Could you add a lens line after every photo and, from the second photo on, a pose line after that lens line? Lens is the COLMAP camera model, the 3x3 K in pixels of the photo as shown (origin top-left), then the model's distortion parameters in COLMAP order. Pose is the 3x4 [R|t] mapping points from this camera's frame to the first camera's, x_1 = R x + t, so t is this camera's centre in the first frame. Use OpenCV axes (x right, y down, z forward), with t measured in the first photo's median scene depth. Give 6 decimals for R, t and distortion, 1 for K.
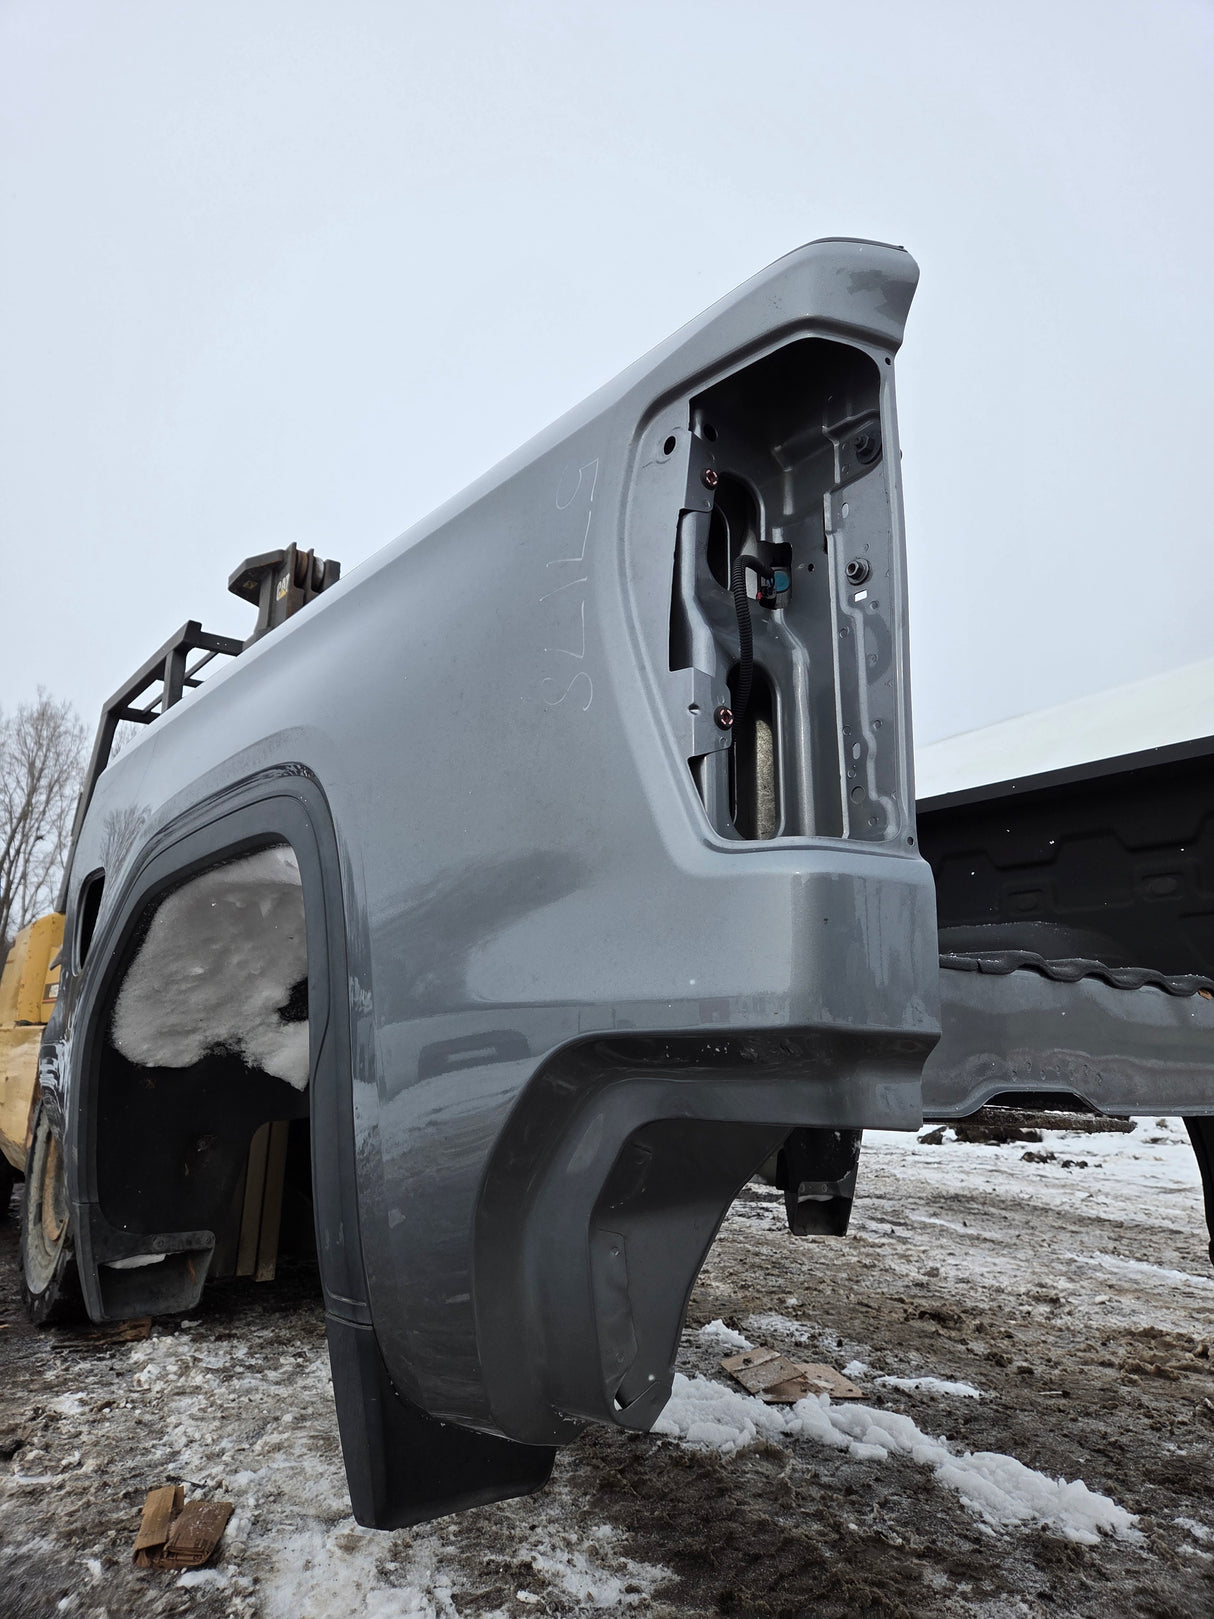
lens RADIAL K [[1072.5, 0, 599.3], [0, 1072.5, 776.3], [0, 0, 1]] dist [0.065572, -0.049763]
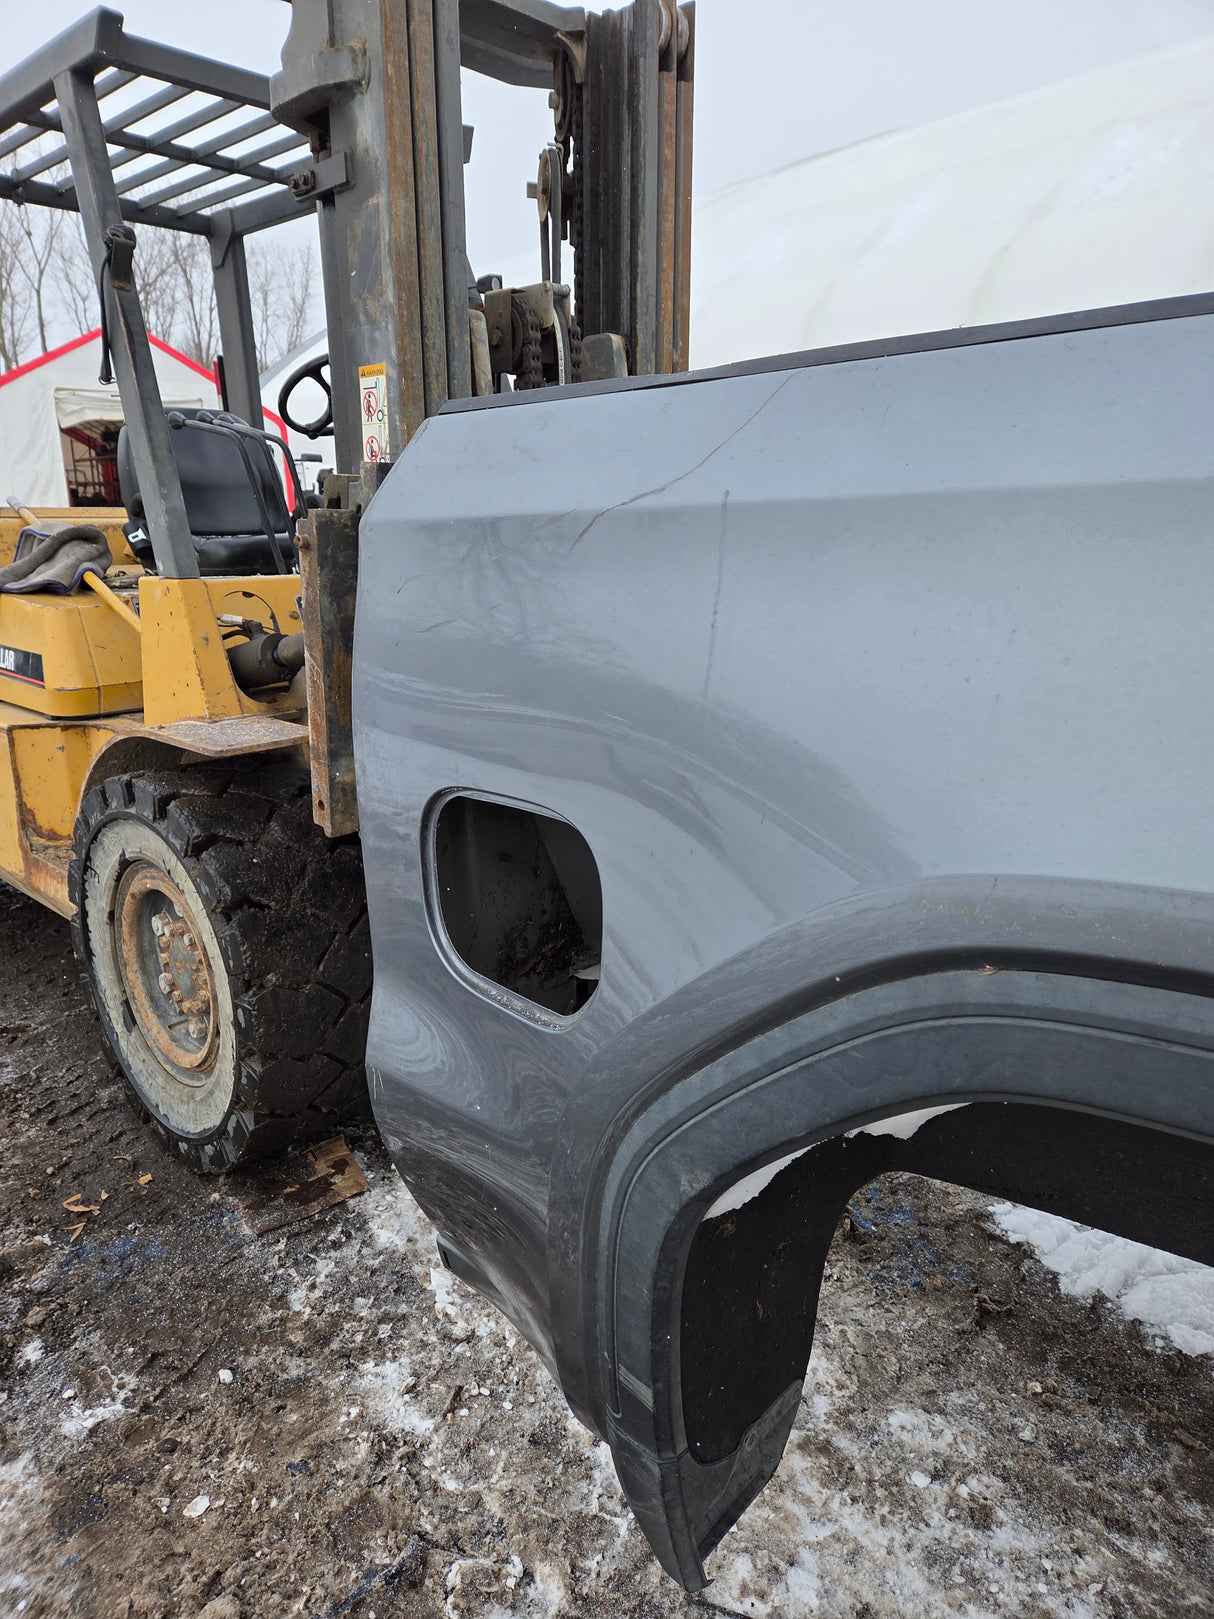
lens RADIAL K [[1072.5, 0, 587.0], [0, 1072.5, 793.5], [0, 0, 1]] dist [0.065572, -0.049763]
pose [[0.984104, -0.066608, 0.164631, -0.297397], [-0.019533, 0.880783, 0.473118, -0.073343], [-0.176517, -0.468813, 0.865480, 0.361935]]
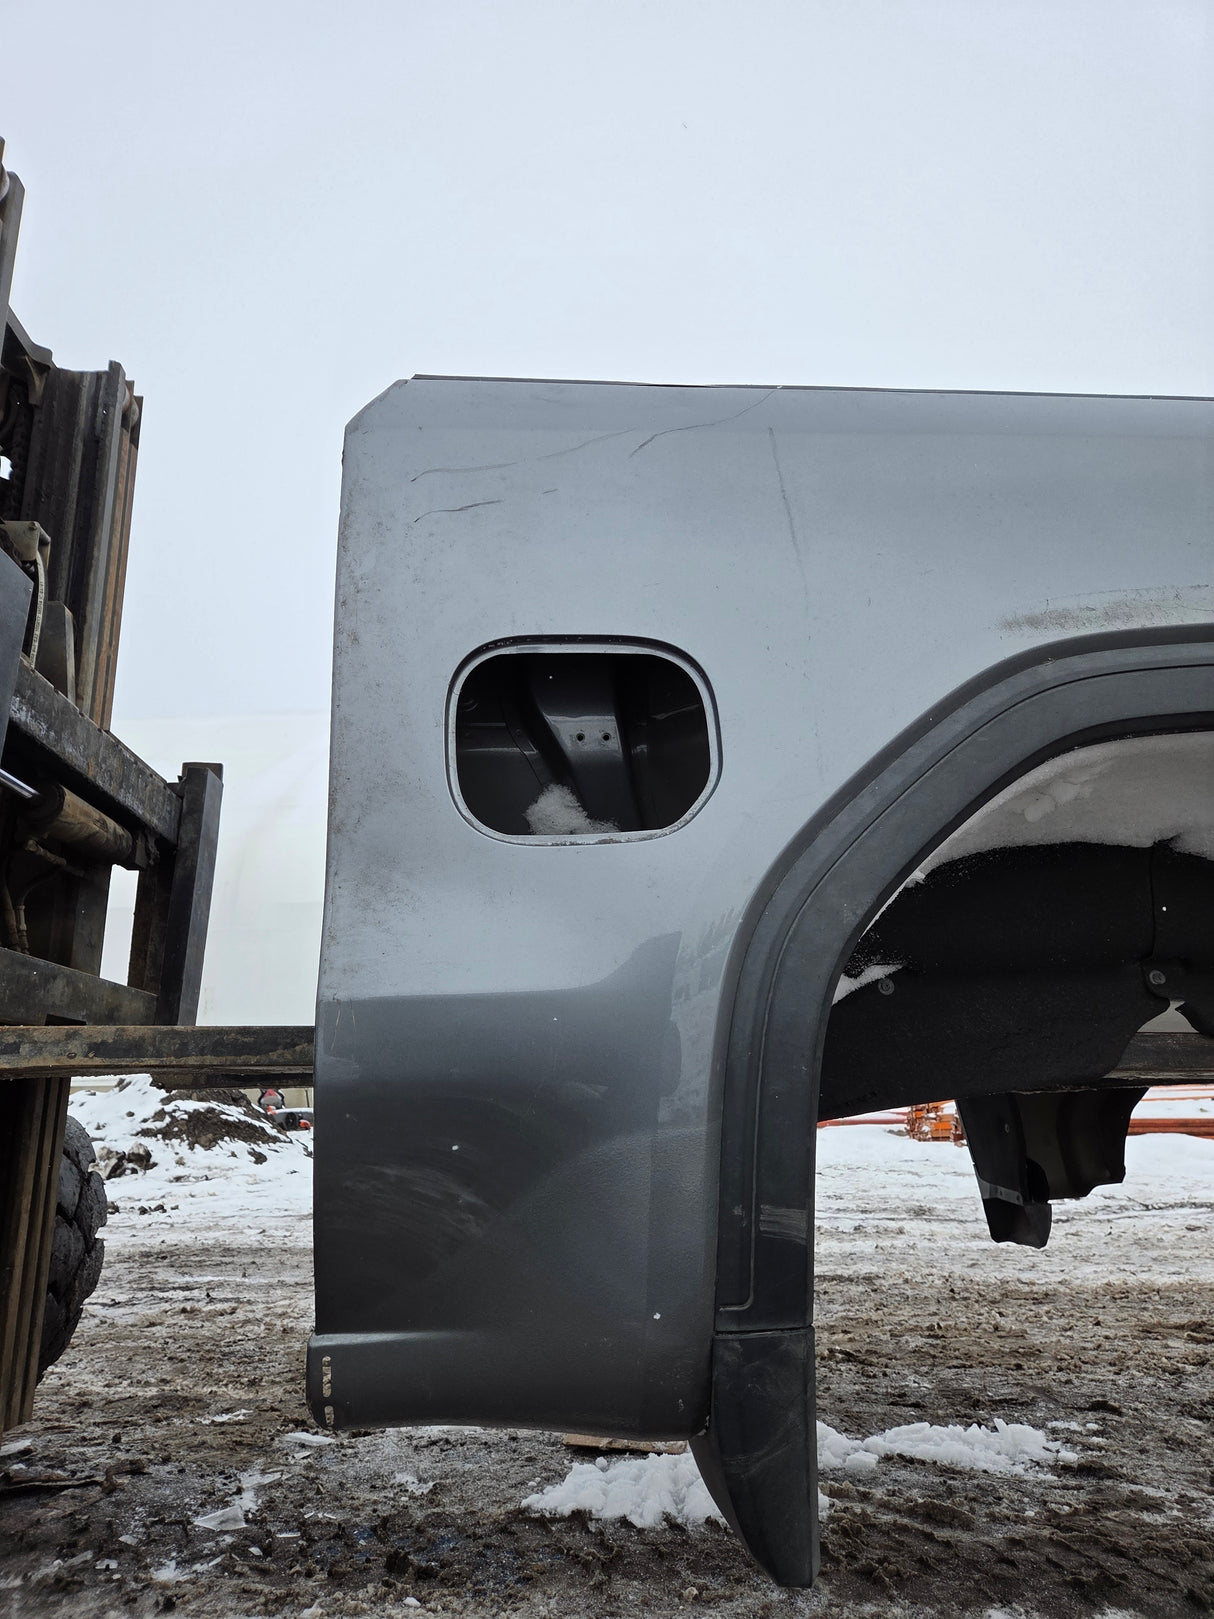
lens RADIAL K [[1072.5, 0, 593.0], [0, 1072.5, 785.0], [0, 0, 1]] dist [0.065572, -0.049763]
pose [[0.535230, 0.207677, 0.818779, -0.492041], [-0.177279, 0.975336, -0.131501, 0.124973], [-0.825894, -0.074769, 0.558846, 0.429979]]
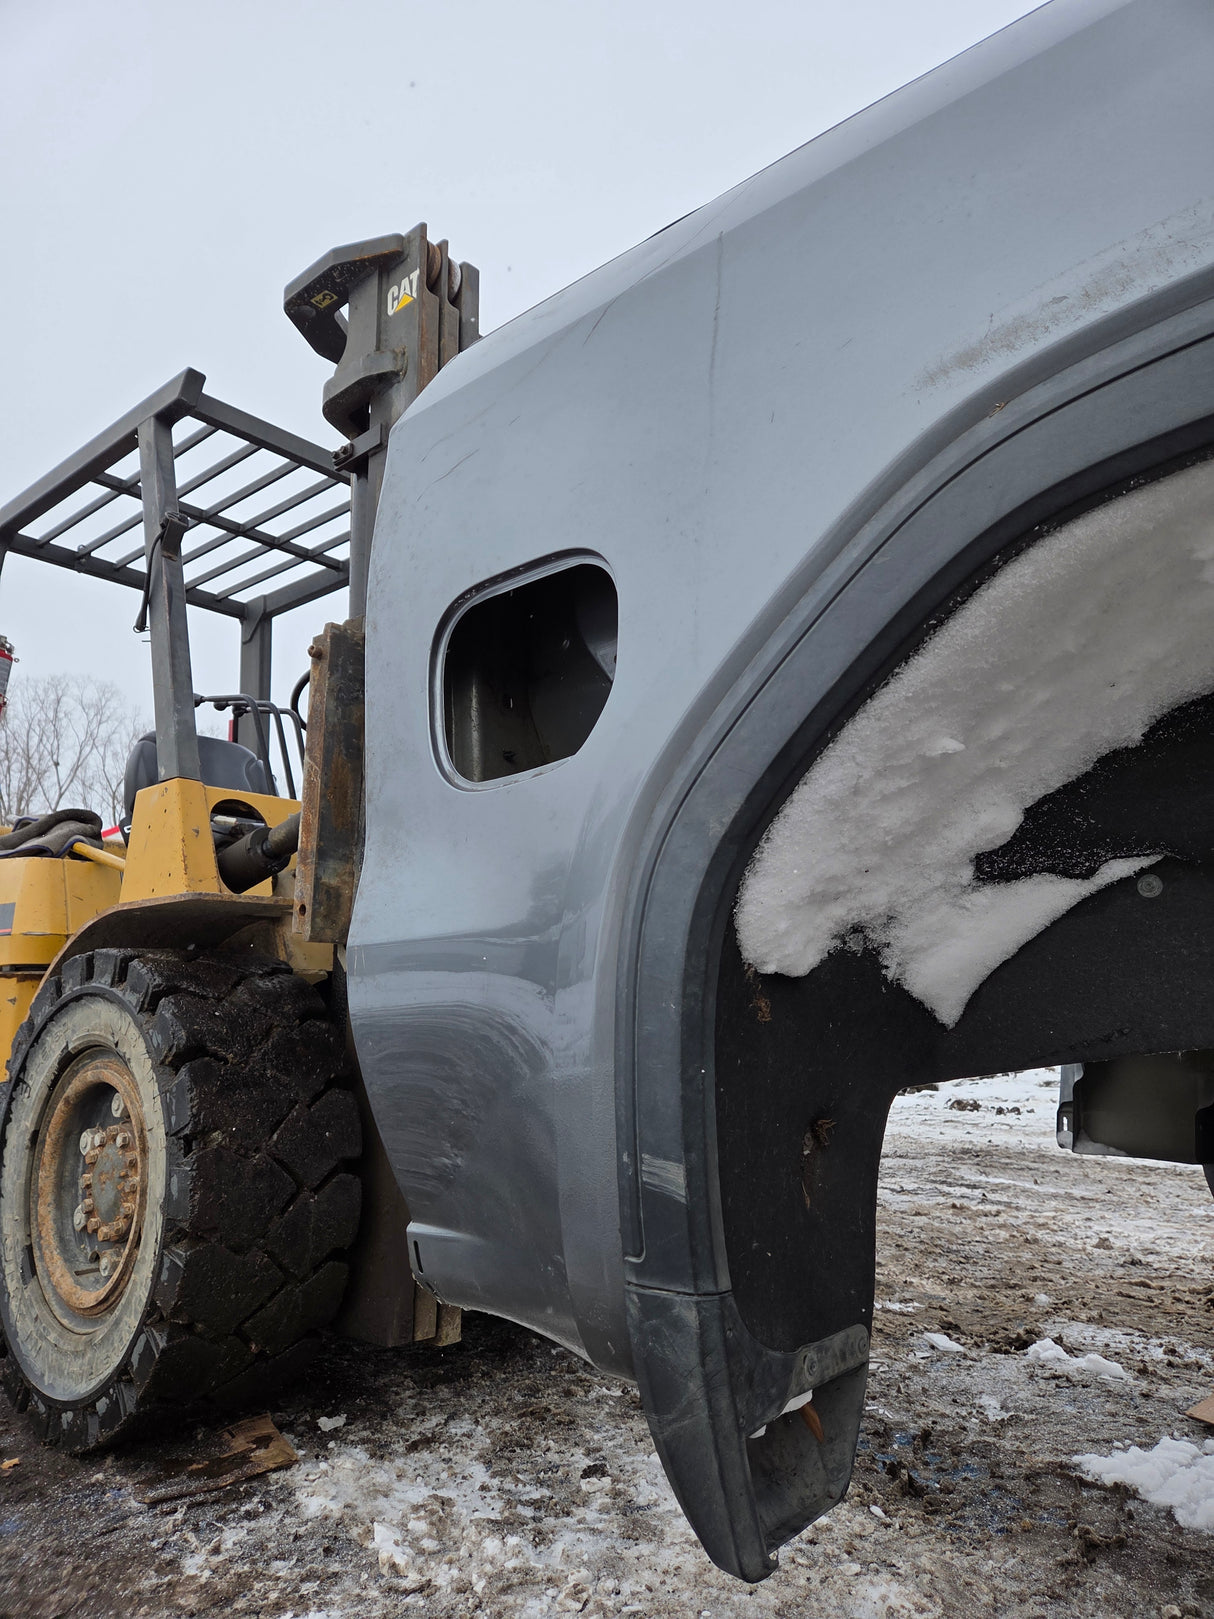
lens RADIAL K [[1072.5, 0, 611.0], [0, 1072.5, 799.1], [0, 0, 1]] dist [0.065572, -0.049763]
pose [[0.974842, 0.018114, 0.222160, -0.310639], [-0.028684, 0.998600, 0.044444, 0.096808], [-0.221044, -0.049698, 0.973997, 0.319591]]
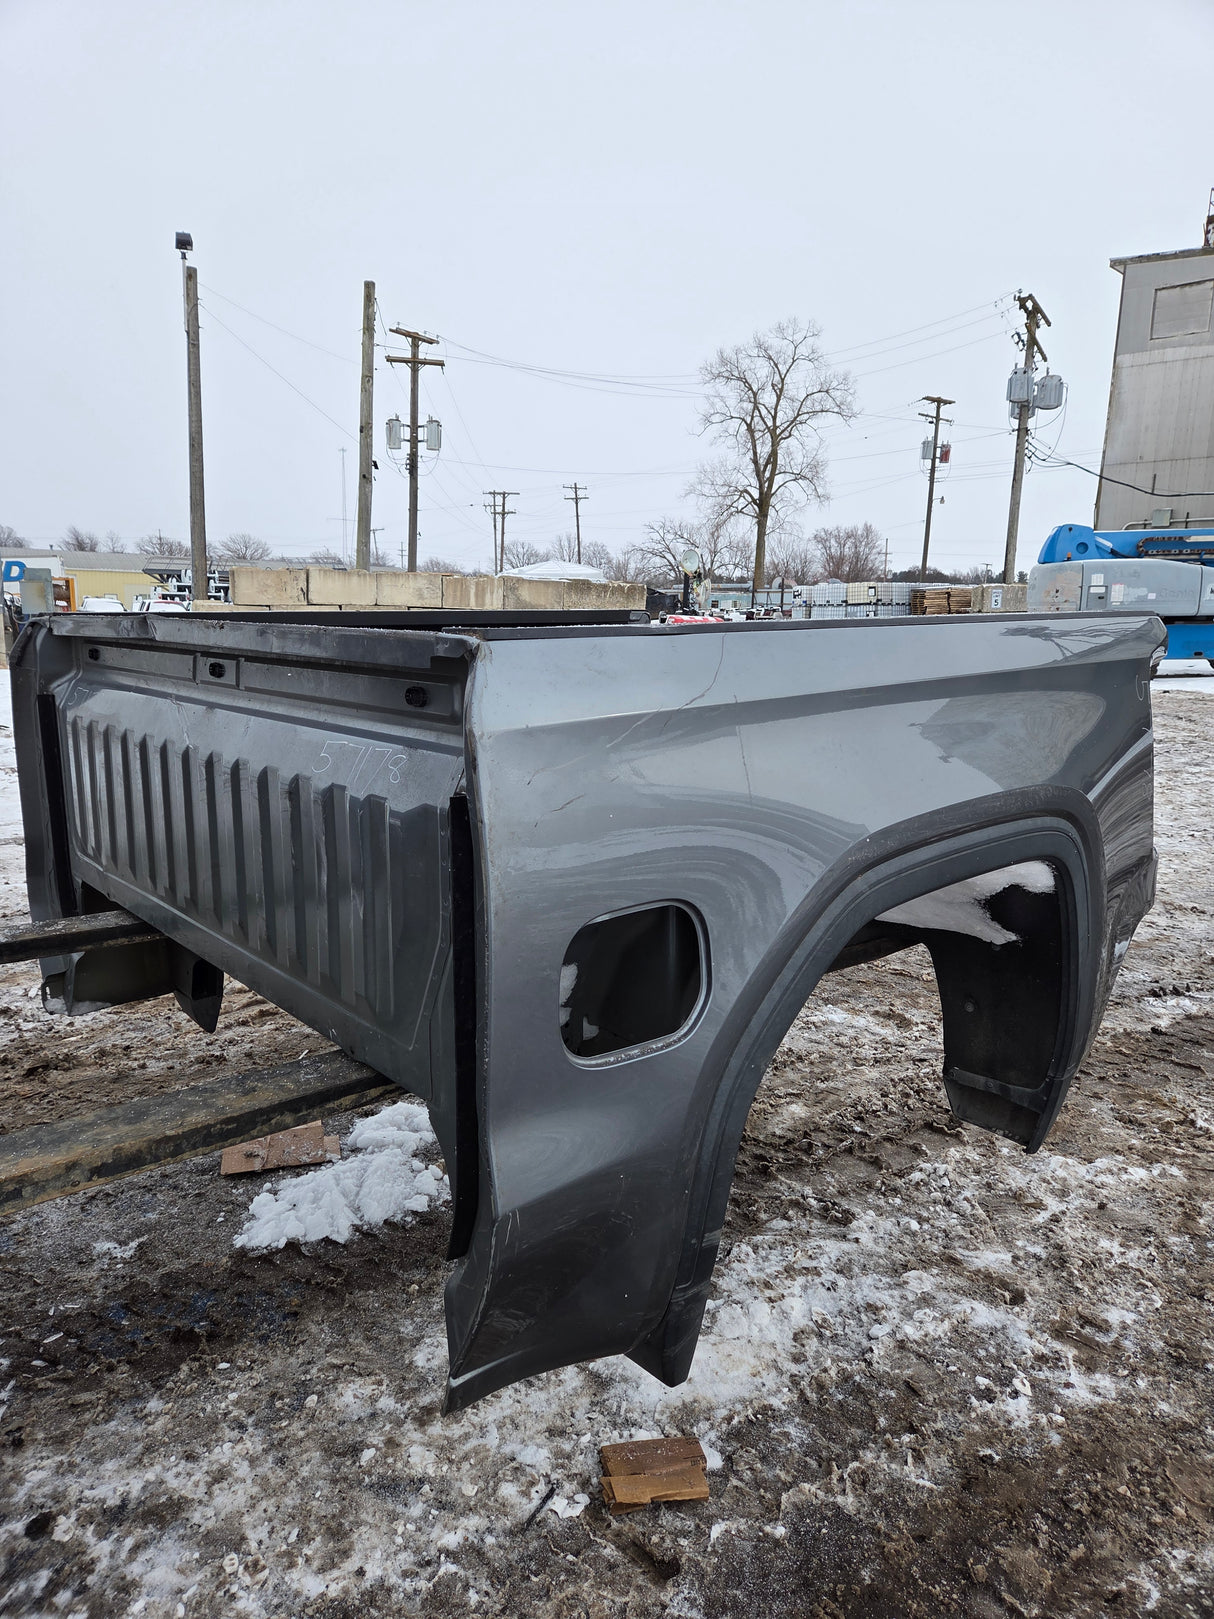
lens RADIAL K [[1072.5, 0, 587.7], [0, 1072.5, 785.0], [0, 0, 1]] dist [0.065572, -0.049763]
pose [[-0.050751, -0.186908, 0.981066, -0.632344], [-0.255824, 0.951990, 0.168135, -0.047461], [-0.965390, -0.242448, -0.096130, 0.654198]]
